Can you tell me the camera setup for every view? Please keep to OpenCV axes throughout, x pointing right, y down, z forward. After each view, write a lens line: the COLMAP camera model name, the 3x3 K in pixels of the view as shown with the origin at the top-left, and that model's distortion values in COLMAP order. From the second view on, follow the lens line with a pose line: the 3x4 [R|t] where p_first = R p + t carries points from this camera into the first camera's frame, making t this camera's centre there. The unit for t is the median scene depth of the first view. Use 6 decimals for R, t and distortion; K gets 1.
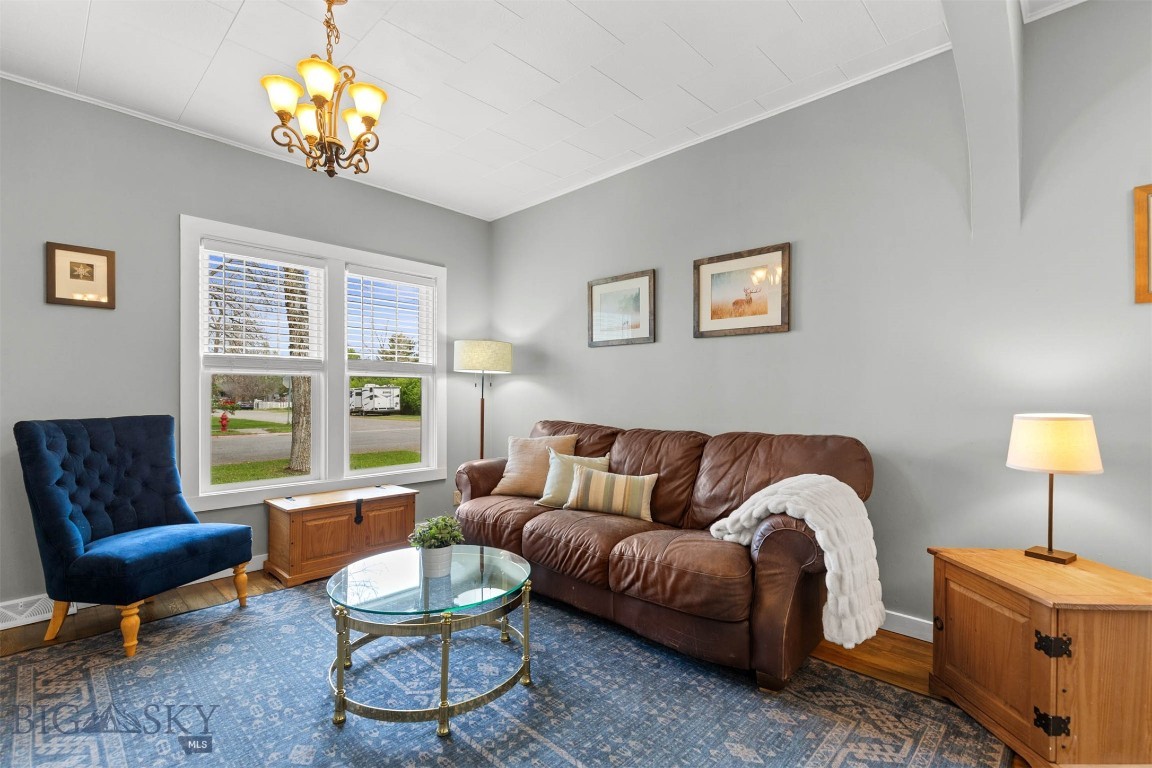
lens RADIAL K [[522.0, 0, 576.9], [0, 522.0, 393.0], [0, 0, 1]] dist [0.008756, -0.000661]
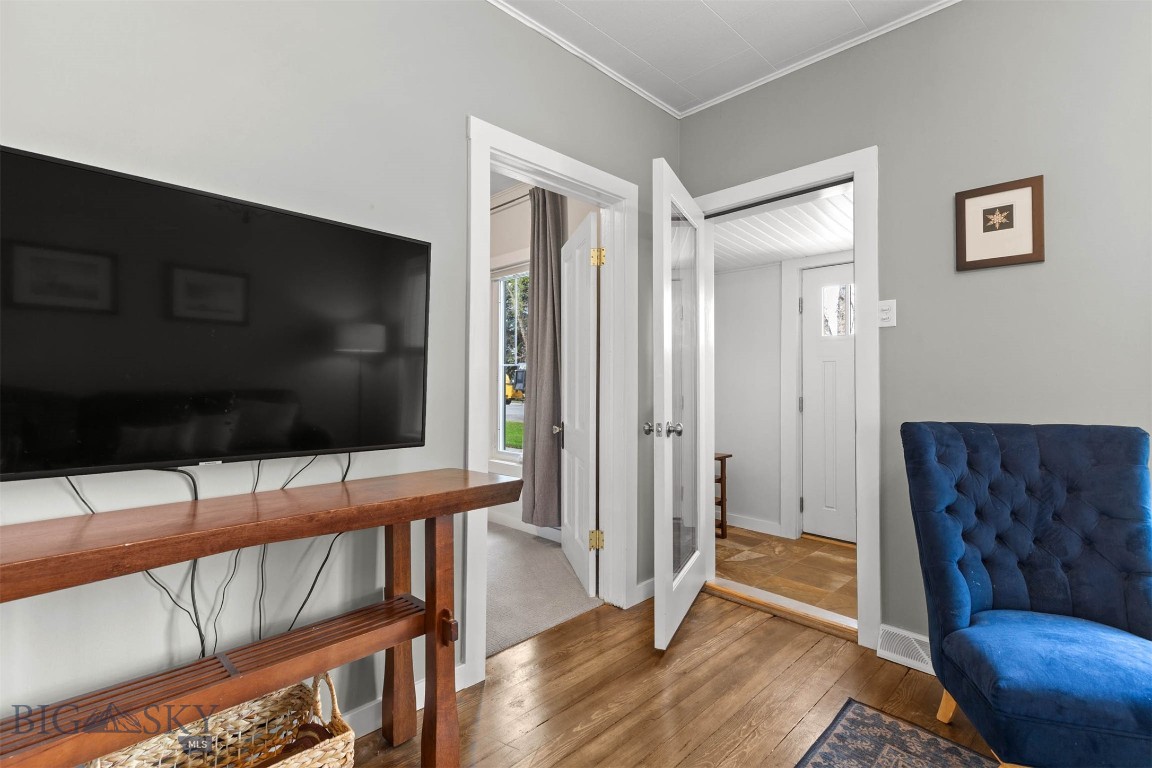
lens RADIAL K [[522.0, 0, 578.4], [0, 522.0, 370.7], [0, 0, 1]] dist [0.008756, -0.000661]
pose [[-0.021283, -0.022019, -0.999531, -0.212840], [-0.004878, 0.999748, -0.021920, -0.003636], [0.999762, 0.004409, -0.021385, 0.440364]]
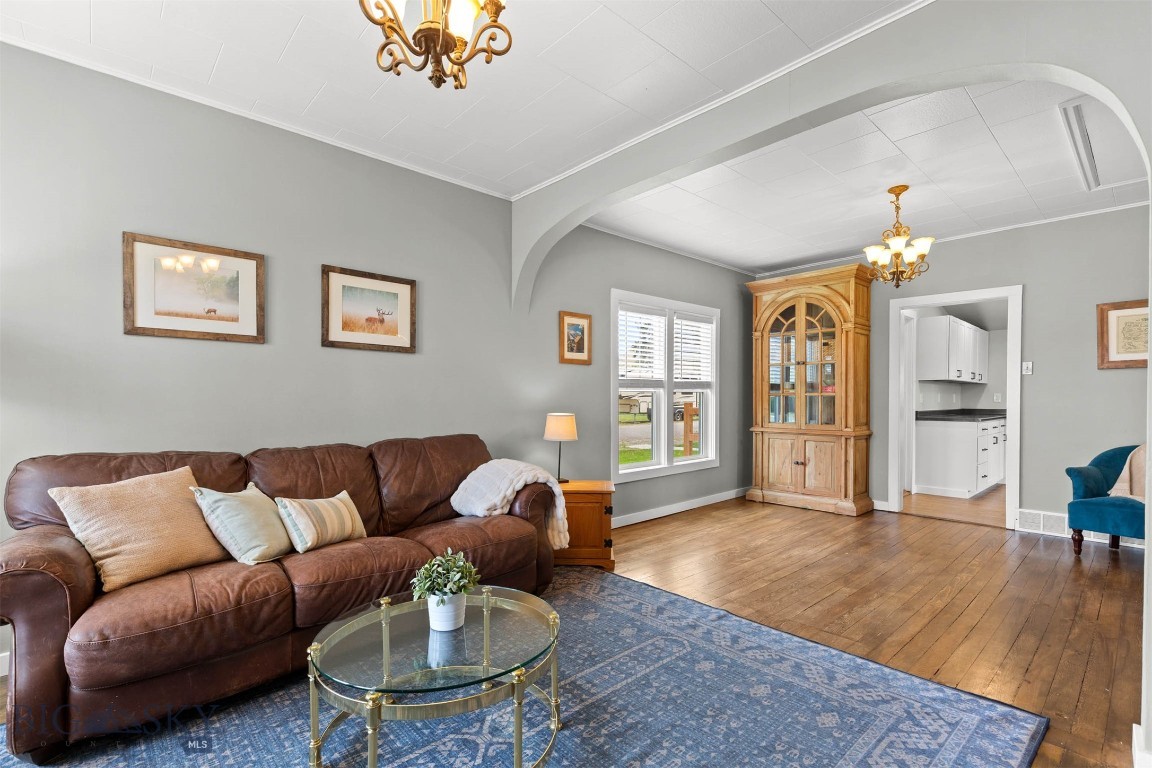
lens RADIAL K [[522.0, 0, 573.6], [0, 522.0, 413.7], [0, 0, 1]] dist [0.008756, -0.000661]
pose [[0.066681, -0.025409, 0.997451, -0.807494], [0.000830, 0.999677, 0.025410, -0.008112], [-0.997774, -0.000867, 0.066681, 0.561089]]
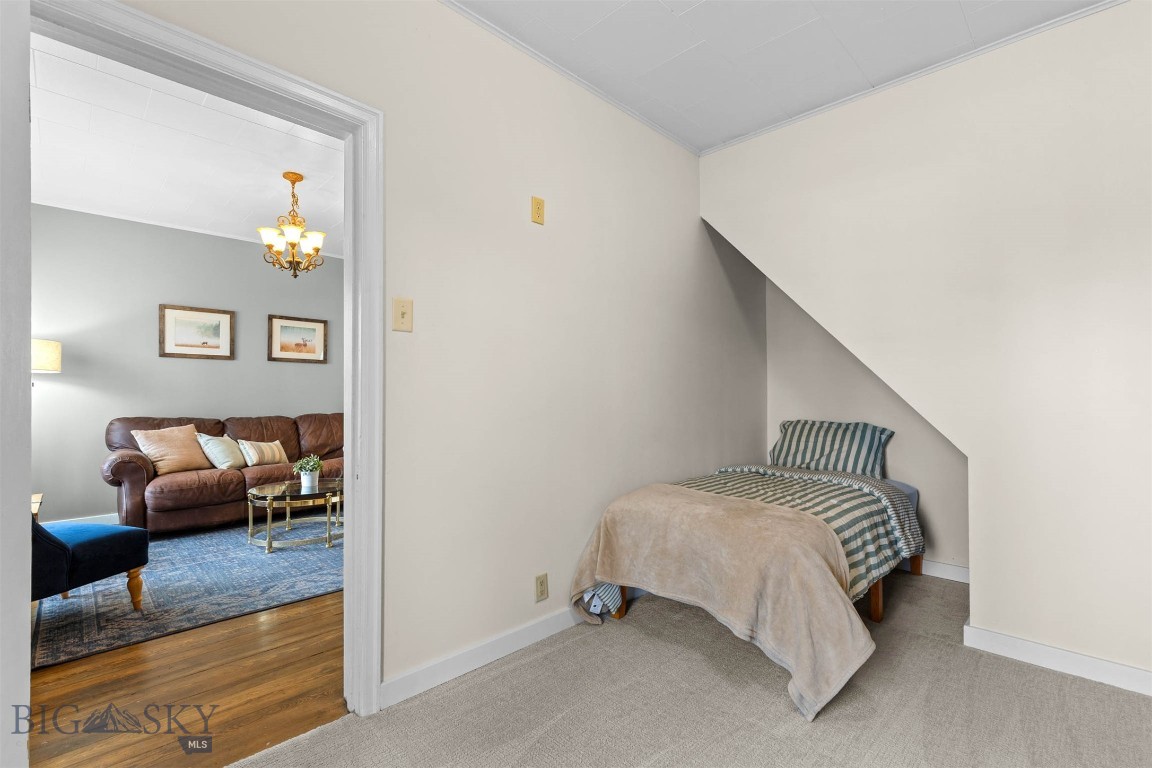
lens RADIAL K [[522.0, 0, 578.2], [0, 522.0, 400.2], [0, 0, 1]] dist [0.008756, -0.000661]
pose [[0.030279, -0.011184, 0.999479, -1.648305], [-0.001050, 0.999936, 0.011221, 0.001168], [-0.999541, -0.001389, 0.030266, -0.046083]]
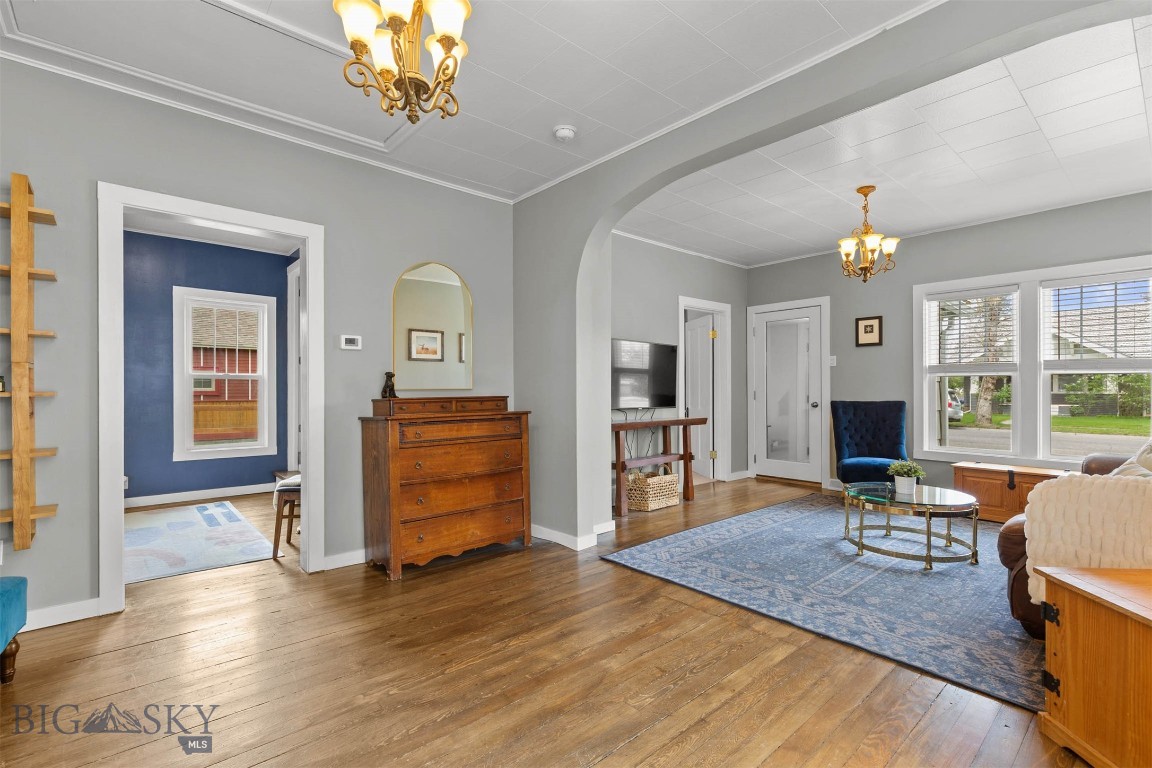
lens RADIAL K [[522.0, 0, 574.9], [0, 522.0, 388.3], [0, 0, 1]] dist [0.008756, -0.000661]
pose [[-0.088968, -0.000091, -0.996035, 1.183468], [0.001295, 0.999999, -0.000207, -0.002297], [0.996034, -0.001308, -0.088967, 0.043844]]
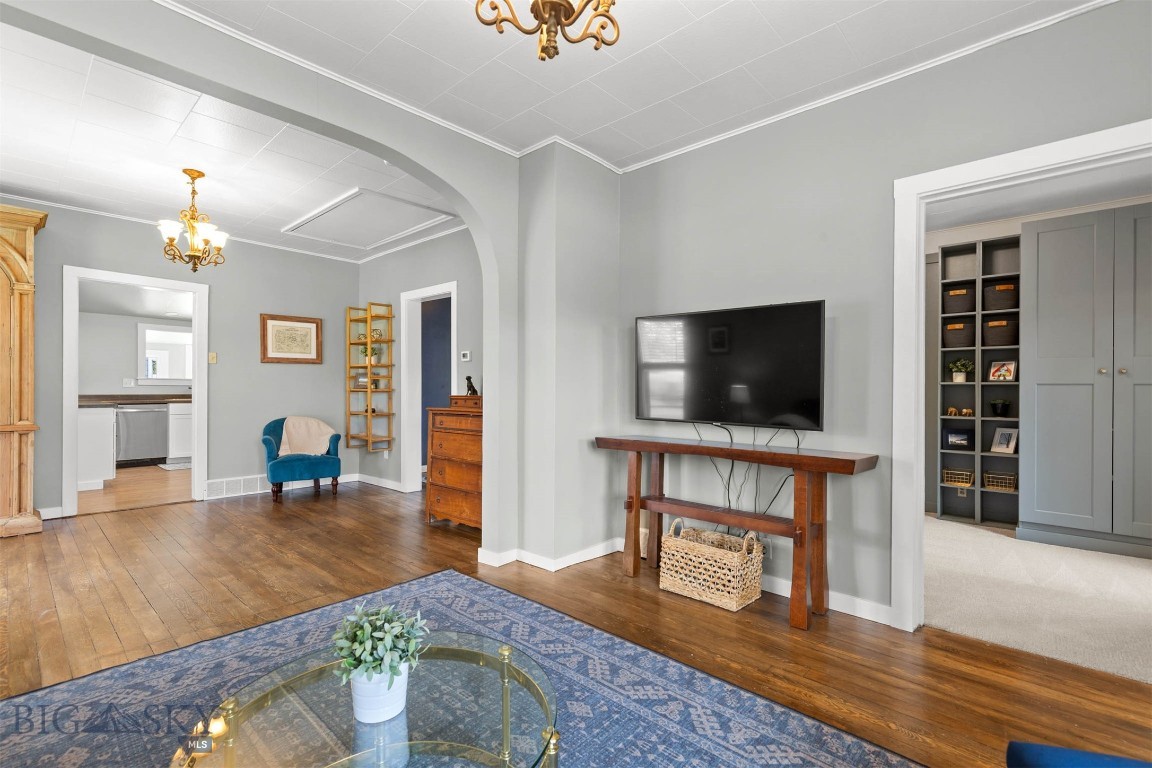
lens RADIAL K [[522.0, 0, 577.1], [0, 522.0, 389.3], [0, 0, 1]] dist [0.008756, -0.000661]
pose [[-0.999818, -0.005829, -0.018139, -0.353541], [-0.005821, 0.999983, -0.000465, -0.000551], [0.018141, -0.000359, -0.999835, 1.184958]]
